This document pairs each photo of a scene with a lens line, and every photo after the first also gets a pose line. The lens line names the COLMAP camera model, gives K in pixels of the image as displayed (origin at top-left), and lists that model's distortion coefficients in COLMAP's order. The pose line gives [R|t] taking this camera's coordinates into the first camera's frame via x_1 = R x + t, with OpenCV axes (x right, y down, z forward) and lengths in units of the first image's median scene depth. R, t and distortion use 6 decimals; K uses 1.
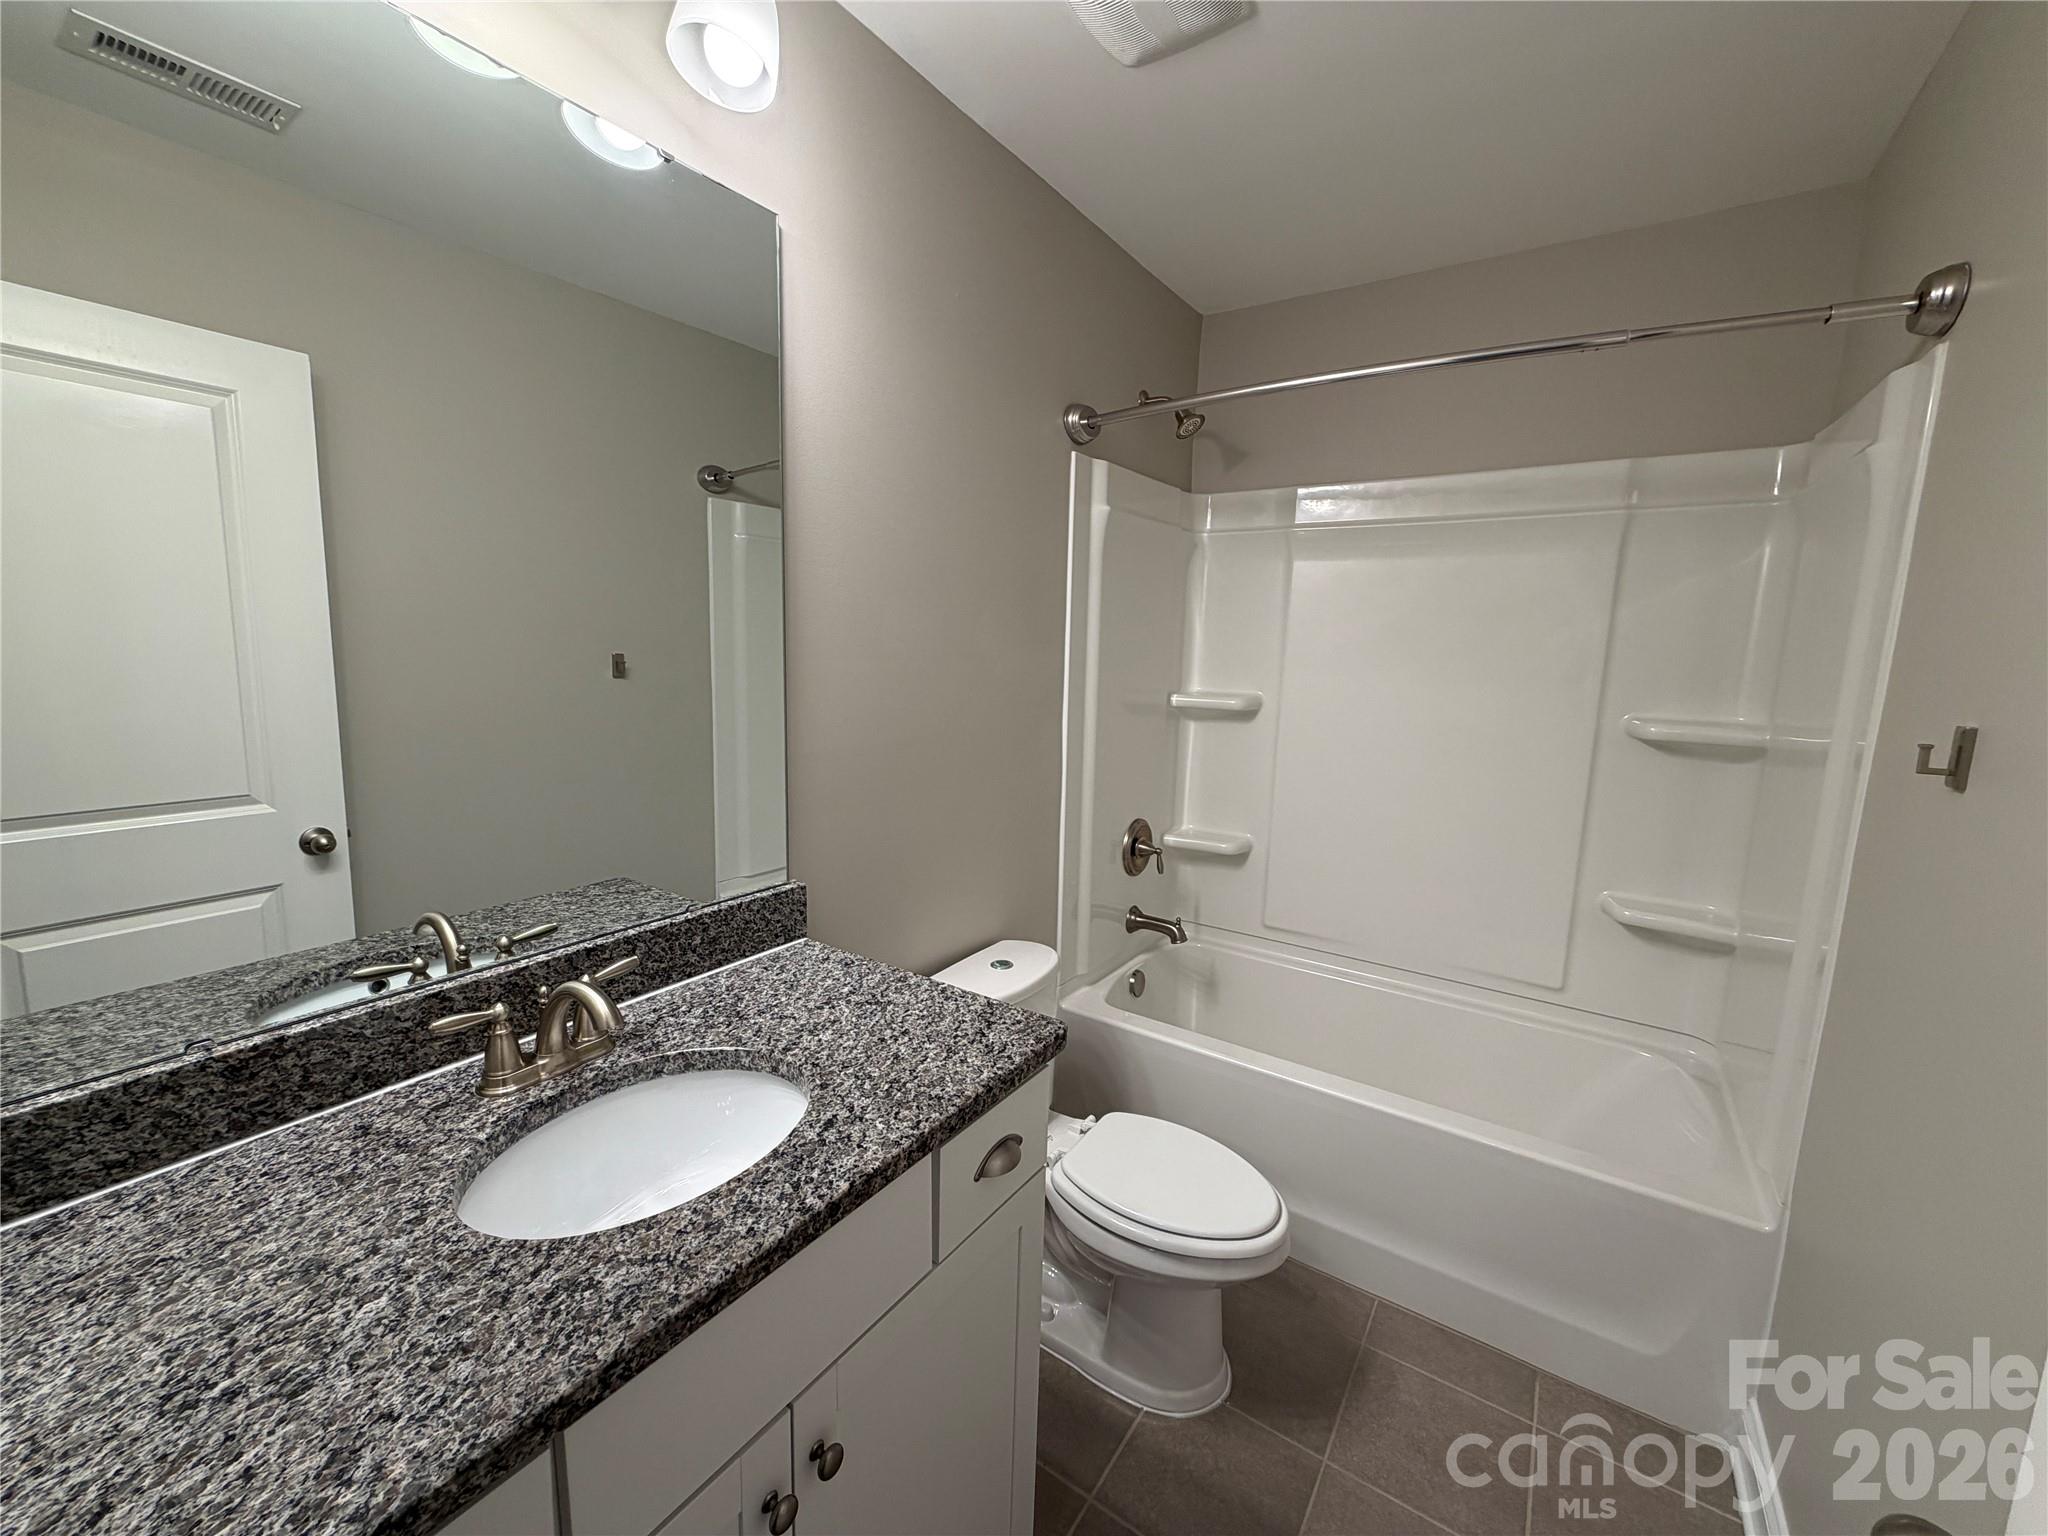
lens RADIAL K [[817.0, 0, 1007.4], [0, 817.0, 769.2], [0, 0, 1]] dist [-0.003931, 0.000801]
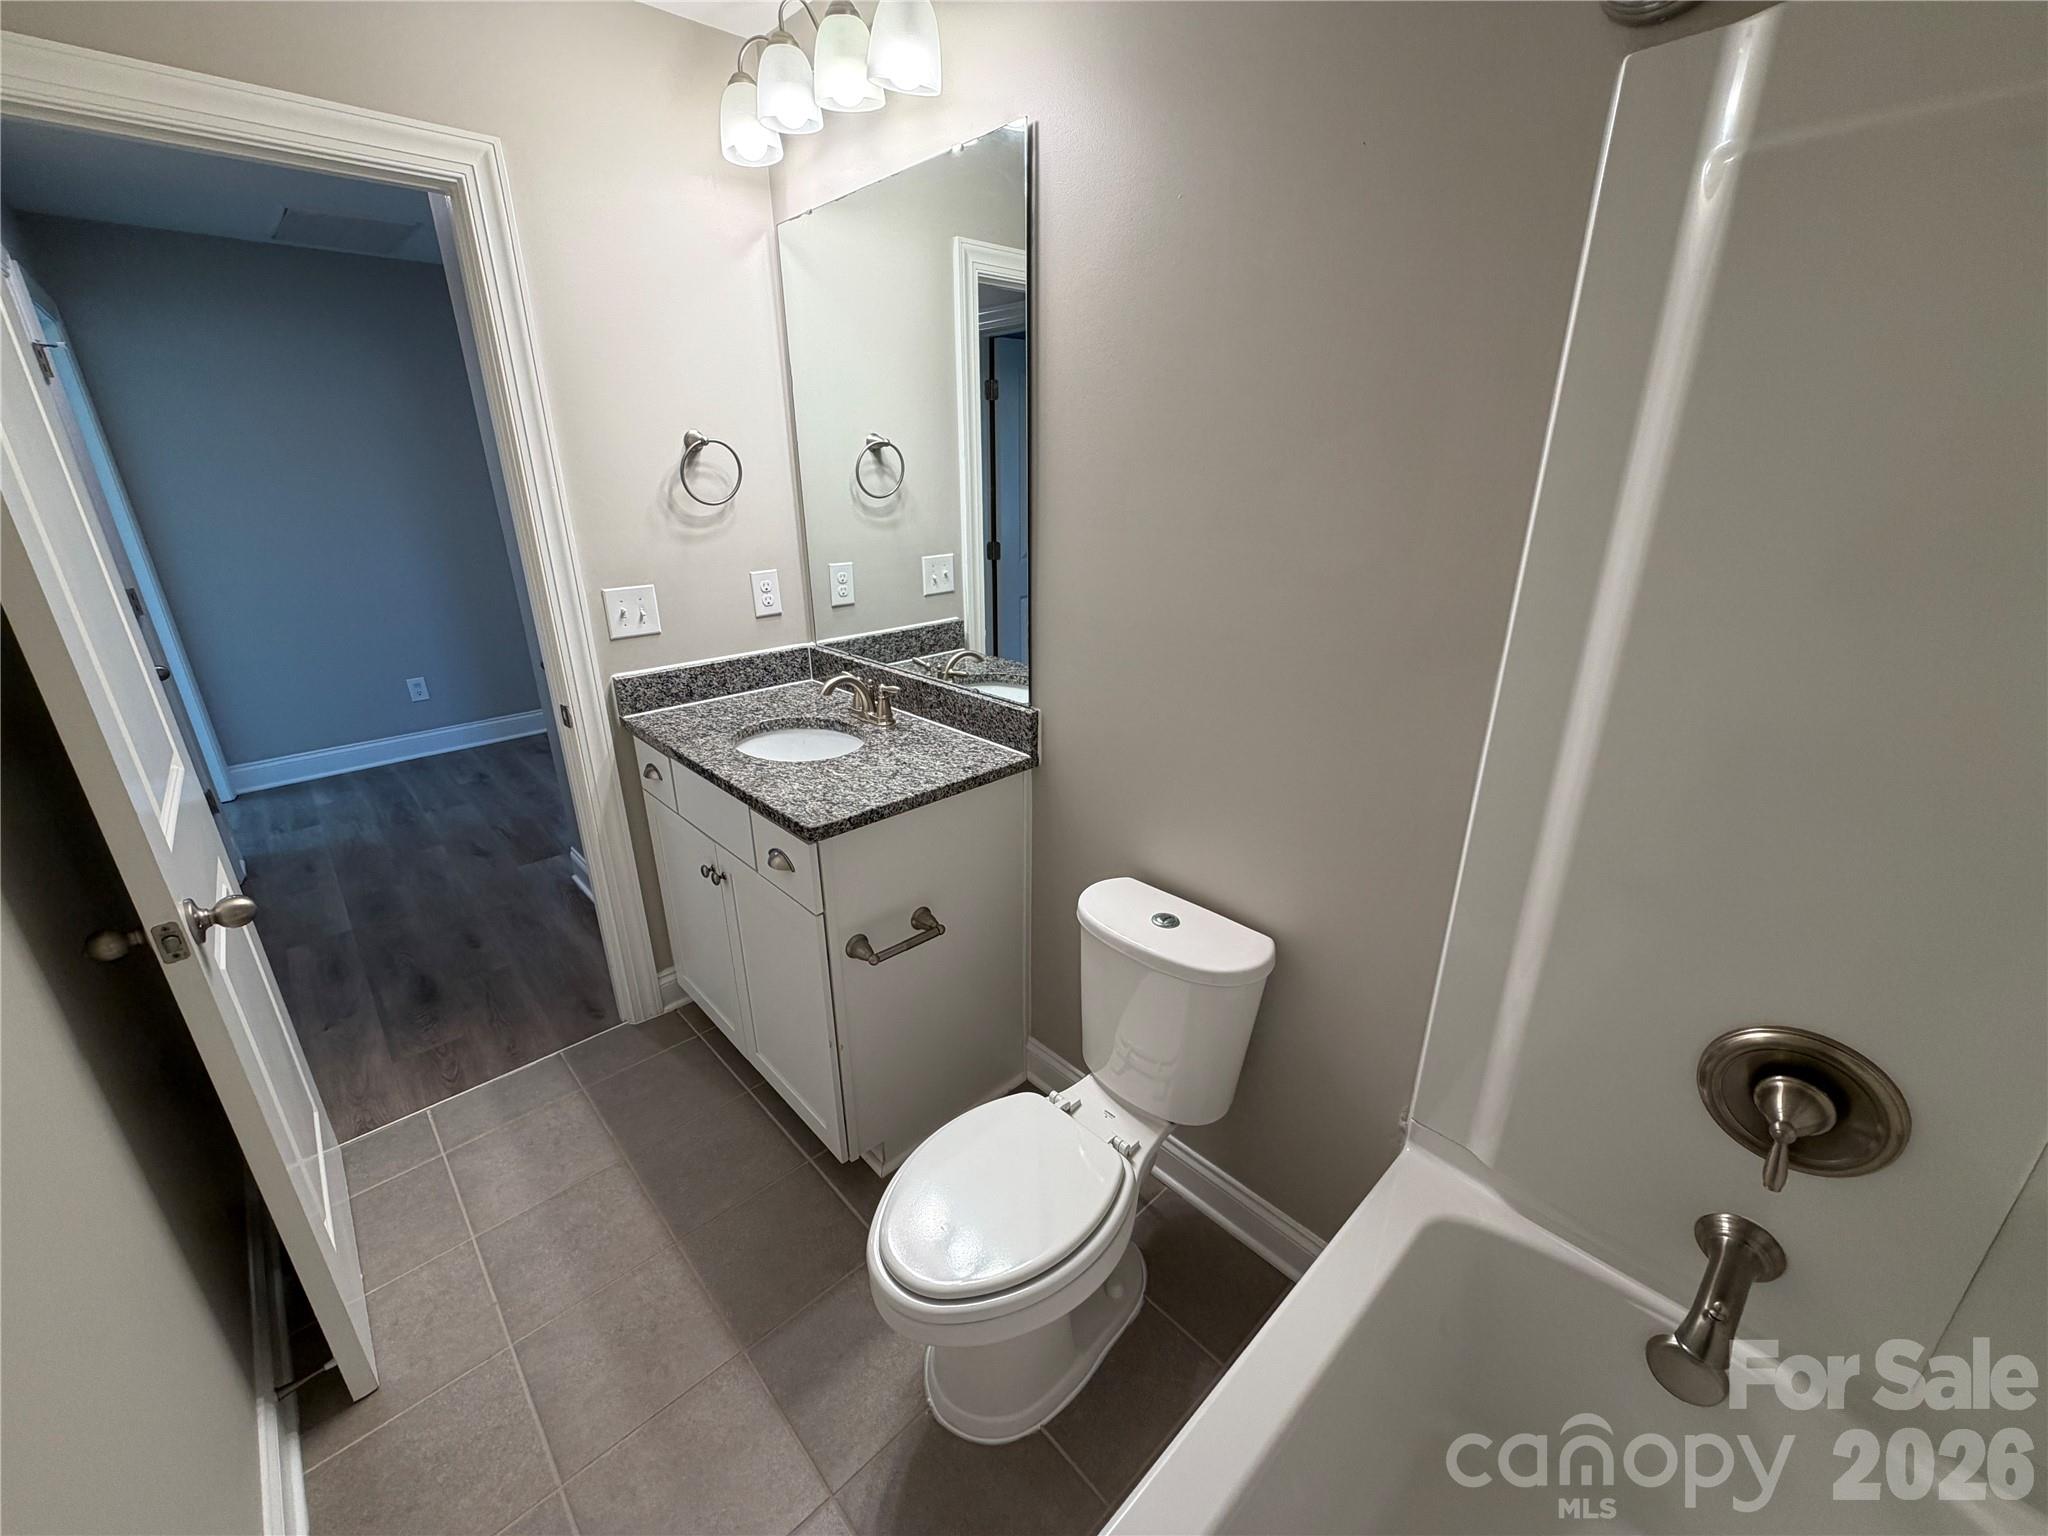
lens RADIAL K [[817.0, 0, 977.2], [0, 817.0, 748.1], [0, 0, 1]] dist [-0.003931, 0.000801]
pose [[-0.258448, 0.311065, -0.914573, 1.113451], [-0.120834, 0.928893, 0.350082, -0.280040], [0.958438, 0.200990, -0.202483, 1.452898]]
